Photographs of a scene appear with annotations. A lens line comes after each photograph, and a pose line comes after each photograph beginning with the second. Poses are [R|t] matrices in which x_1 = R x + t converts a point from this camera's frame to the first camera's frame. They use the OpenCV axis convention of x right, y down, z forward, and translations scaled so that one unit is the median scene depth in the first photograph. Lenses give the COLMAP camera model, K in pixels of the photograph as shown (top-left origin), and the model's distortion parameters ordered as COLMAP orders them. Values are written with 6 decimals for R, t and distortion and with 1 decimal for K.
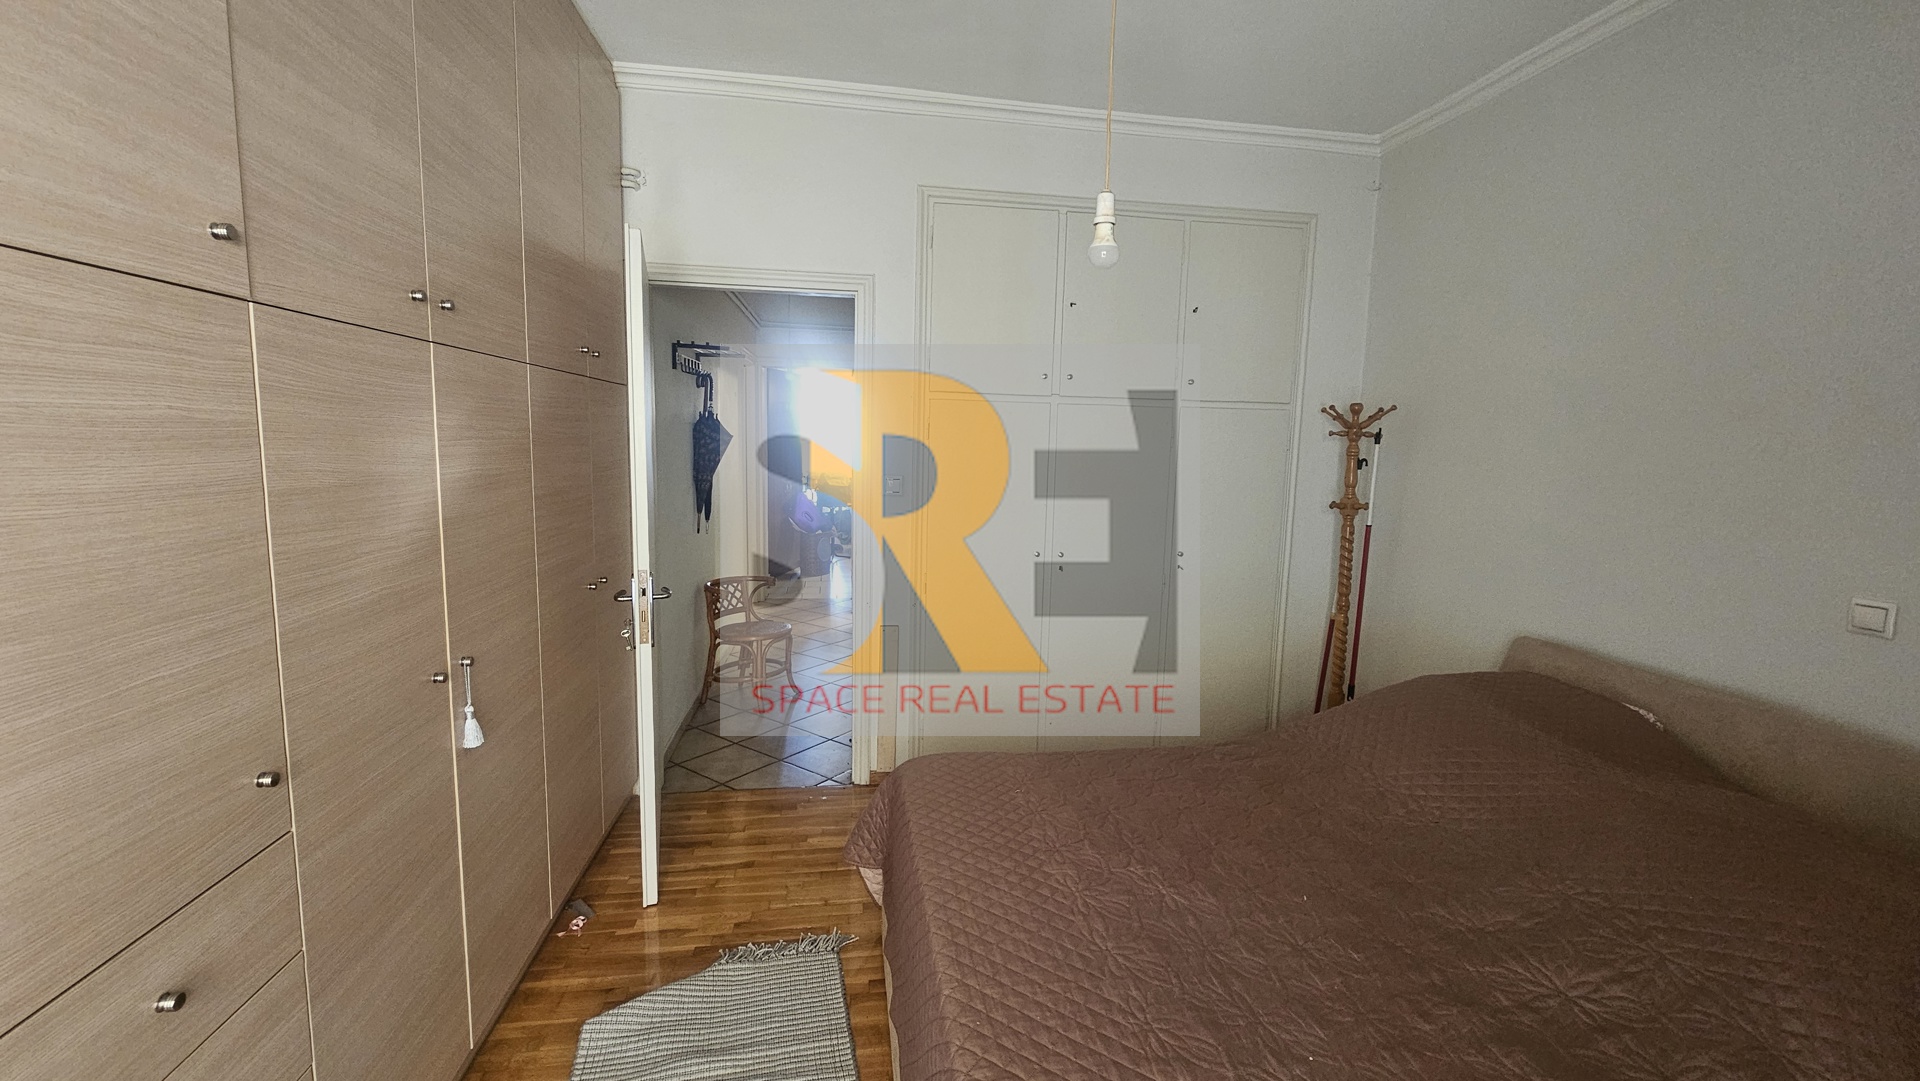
lens RADIAL K [[786.4, 0, 964.4], [0, 786.4, 537.5], [0, 0, 1]] dist [-0.001619, -0.000600]
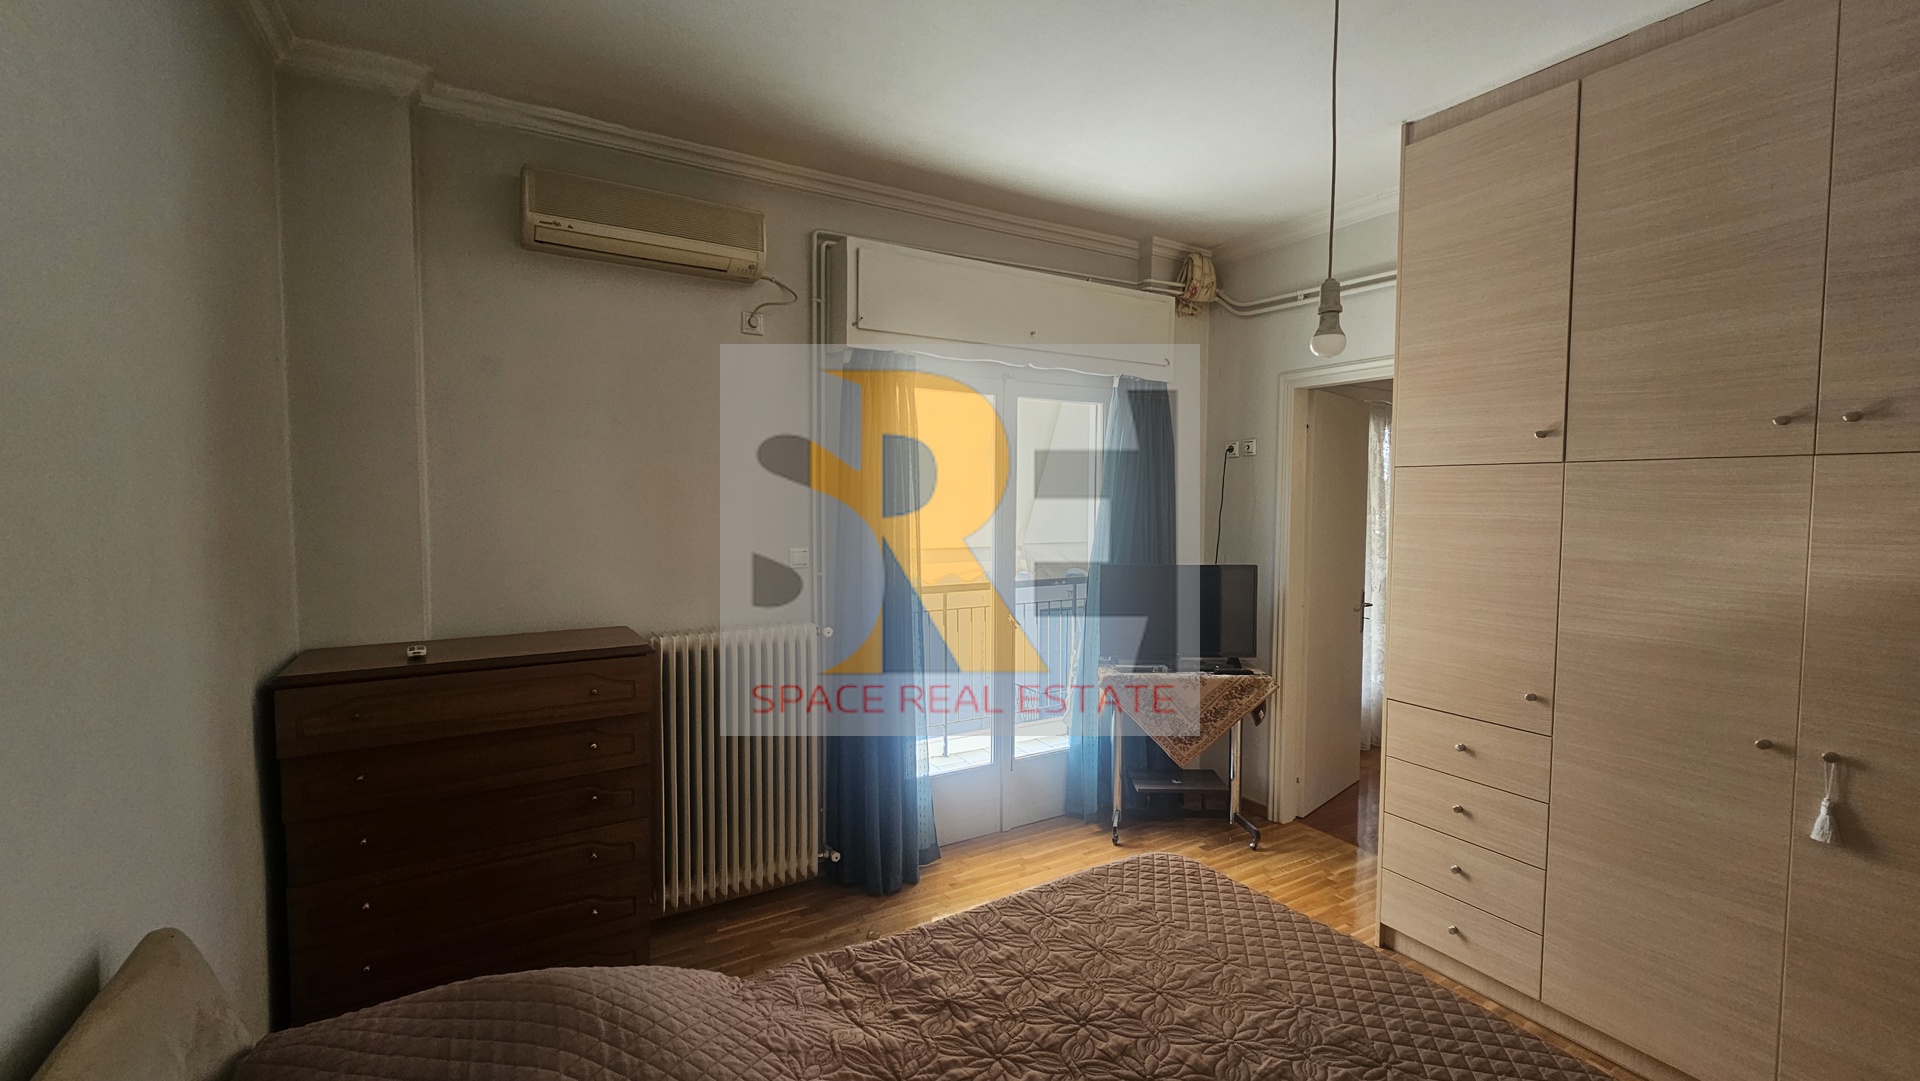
lens RADIAL K [[786.4, 0, 986.0], [0, 786.4, 537.0], [0, 0, 1]] dist [-0.001619, -0.000600]
pose [[-0.921294, -0.008972, -0.388762, 0.417242], [-0.076081, 0.984571, 0.157577, -0.107652], [0.381350, 0.174753, -0.907763, 0.778693]]
